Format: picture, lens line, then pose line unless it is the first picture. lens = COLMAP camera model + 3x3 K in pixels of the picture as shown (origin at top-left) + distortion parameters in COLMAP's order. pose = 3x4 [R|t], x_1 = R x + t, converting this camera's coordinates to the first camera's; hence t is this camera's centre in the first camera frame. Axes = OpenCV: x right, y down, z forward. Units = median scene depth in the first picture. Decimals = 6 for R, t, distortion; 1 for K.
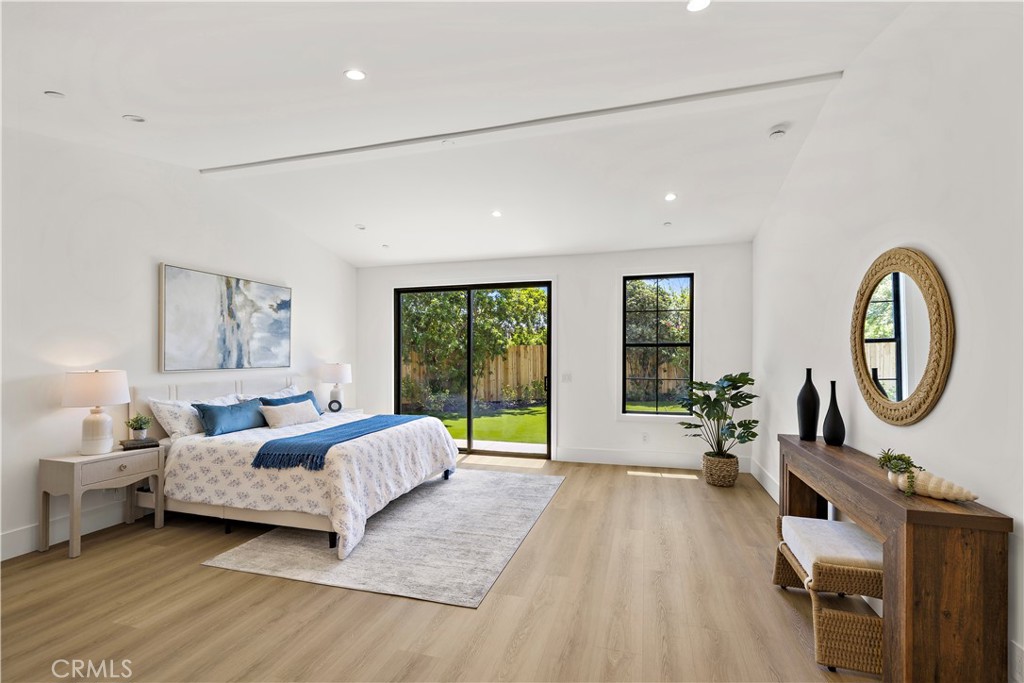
lens RADIAL K [[435.9, 0, 509.7], [0, 435.9, 350.5], [0, 0, 1]] dist [-0.001074, -0.000369]
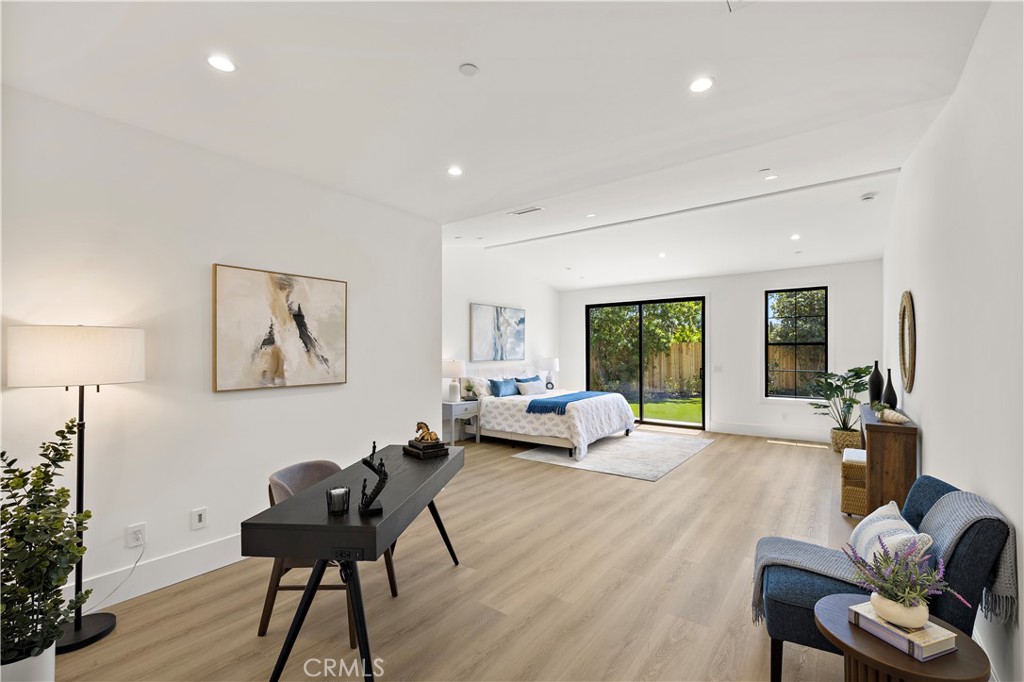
lens RADIAL K [[435.9, 0, 519.7], [0, 435.9, 349.2], [0, 0, 1]] dist [-0.001074, -0.000369]
pose [[0.943812, -0.003981, -0.330460, 0.000618], [0.005728, 0.999974, 0.004313, -0.008846], [0.330434, -0.005963, 0.943810, -0.542041]]
